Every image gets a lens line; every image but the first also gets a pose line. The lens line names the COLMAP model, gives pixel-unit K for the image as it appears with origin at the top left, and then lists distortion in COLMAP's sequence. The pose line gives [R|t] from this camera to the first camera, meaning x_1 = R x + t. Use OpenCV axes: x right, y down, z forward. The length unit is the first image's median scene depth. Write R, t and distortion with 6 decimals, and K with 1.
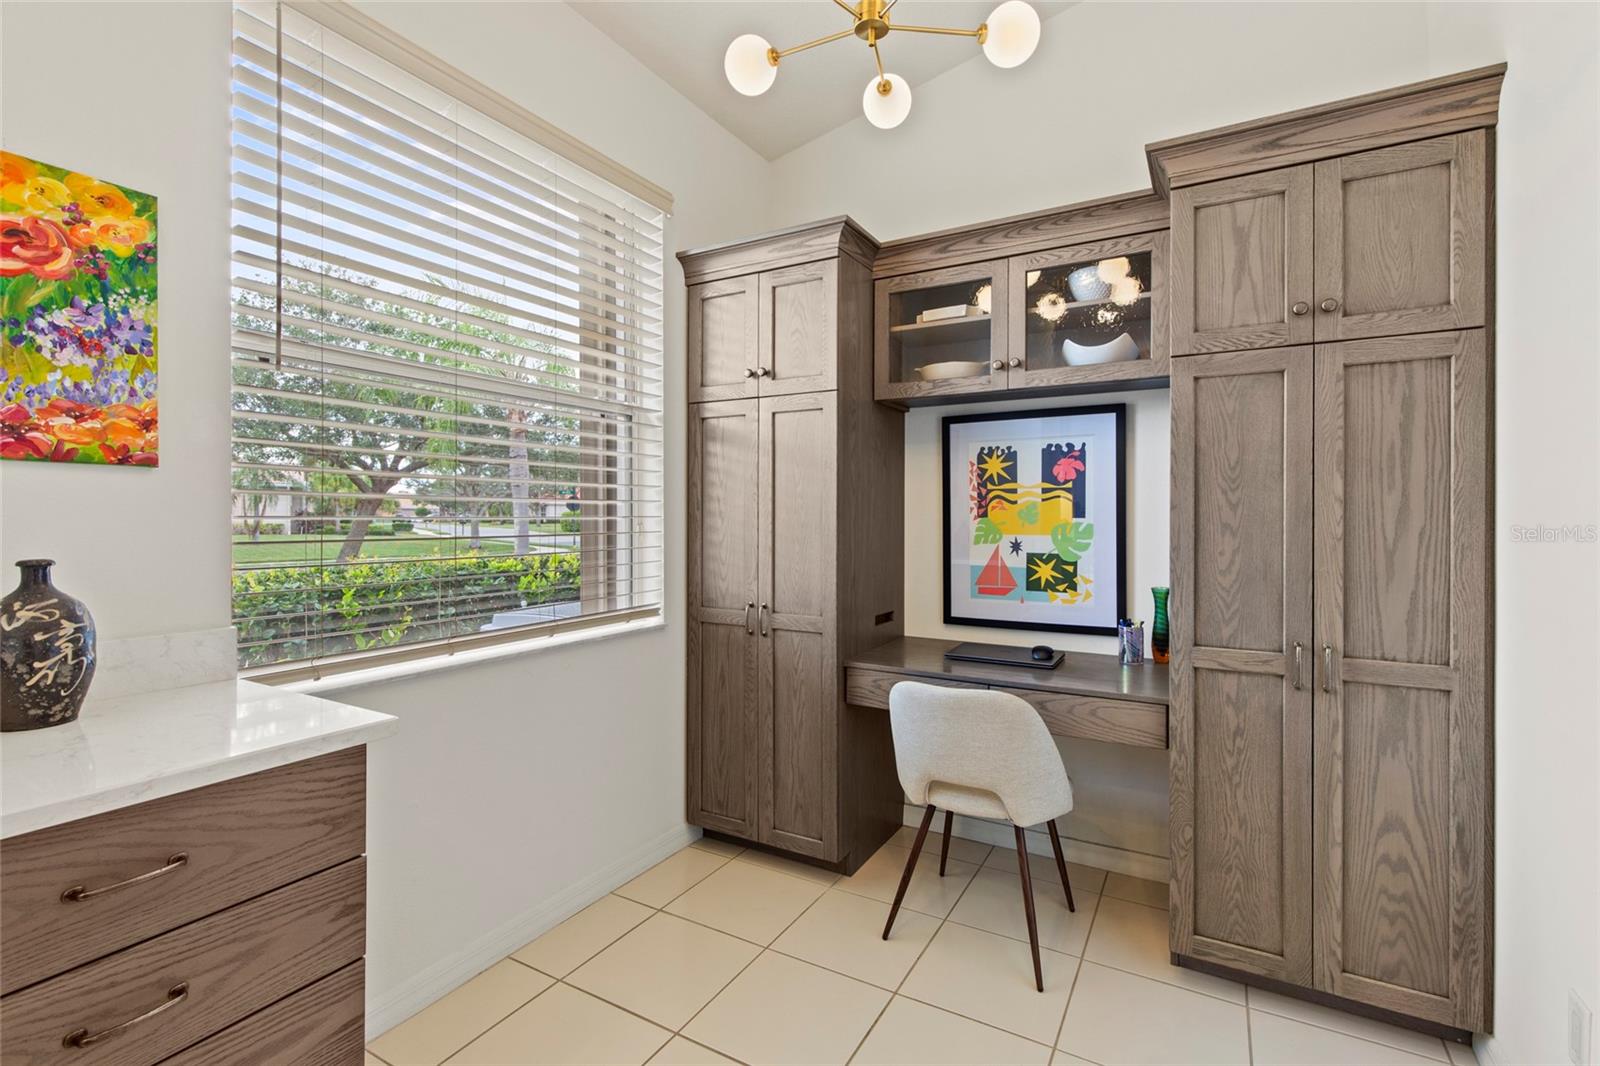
lens RADIAL K [[723.9, 0, 803.8], [0, 723.9, 519.1], [0, 0, 1]] dist [0.007831, -0.001432]
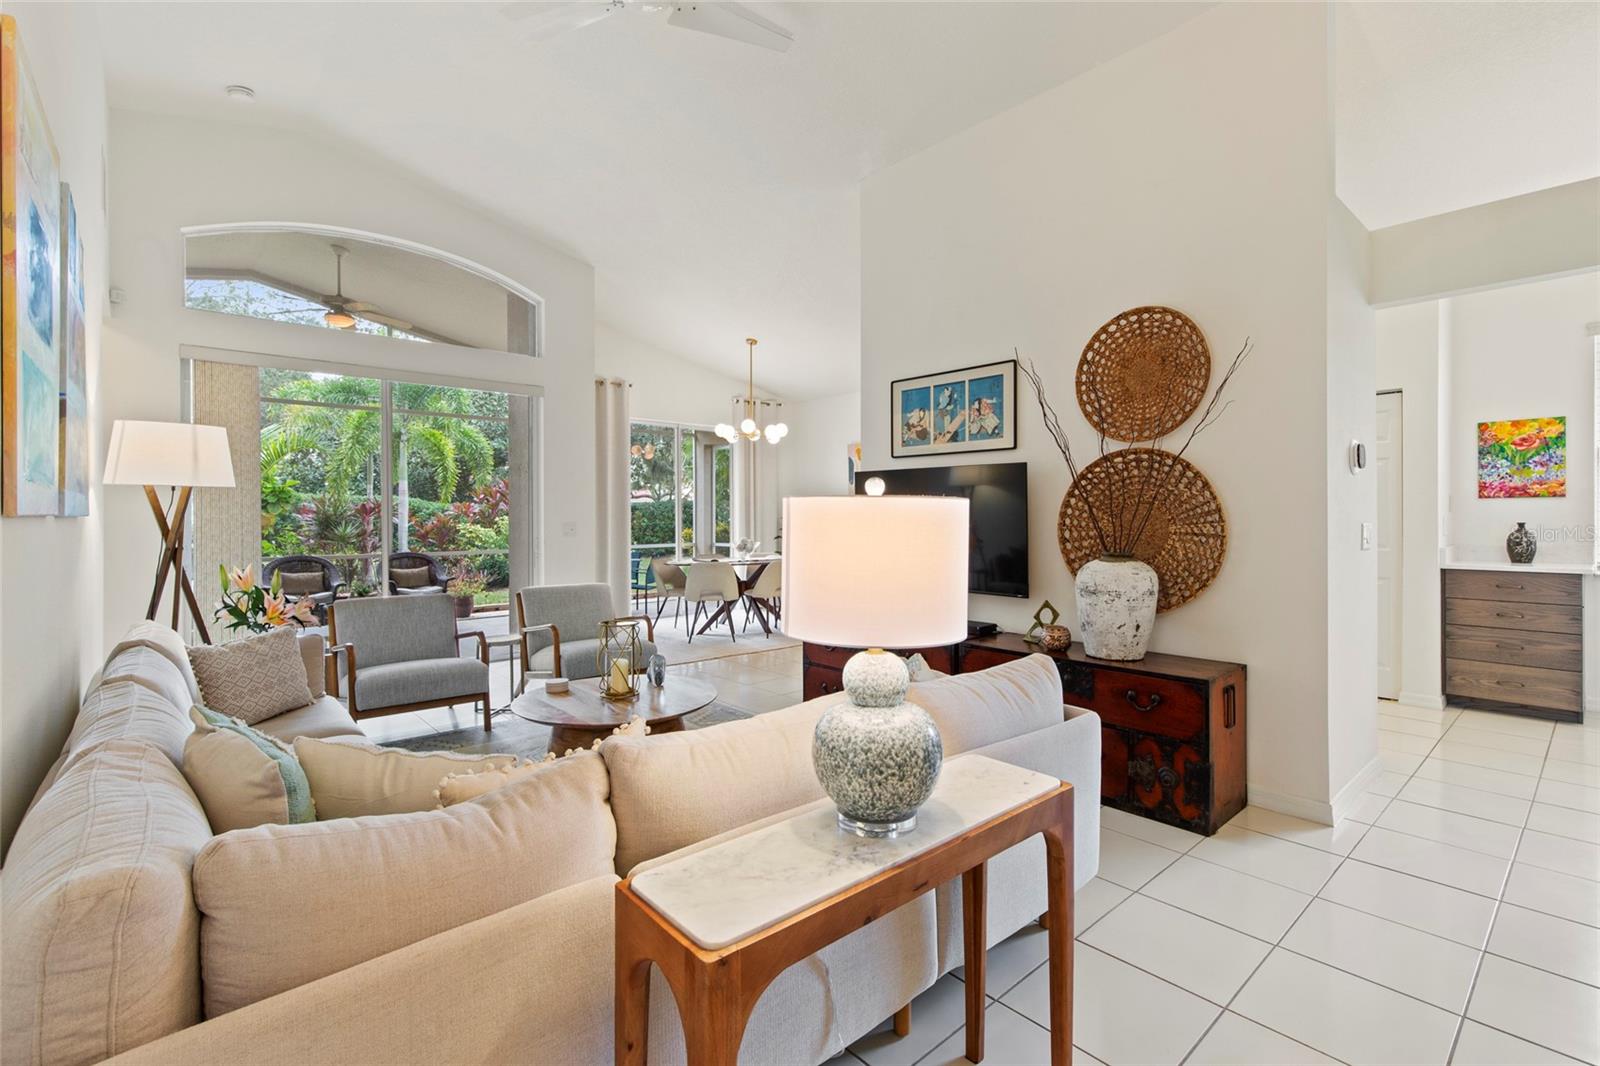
lens RADIAL K [[723.9, 0, 799.4], [0, 723.9, 521.4], [0, 0, 1]] dist [0.007831, -0.001432]
pose [[-0.318397, 0.003085, -0.947952, 3.583112], [0.003685, 0.999991, 0.002017, 0.023437], [0.947950, -0.002851, -0.318406, -1.339088]]
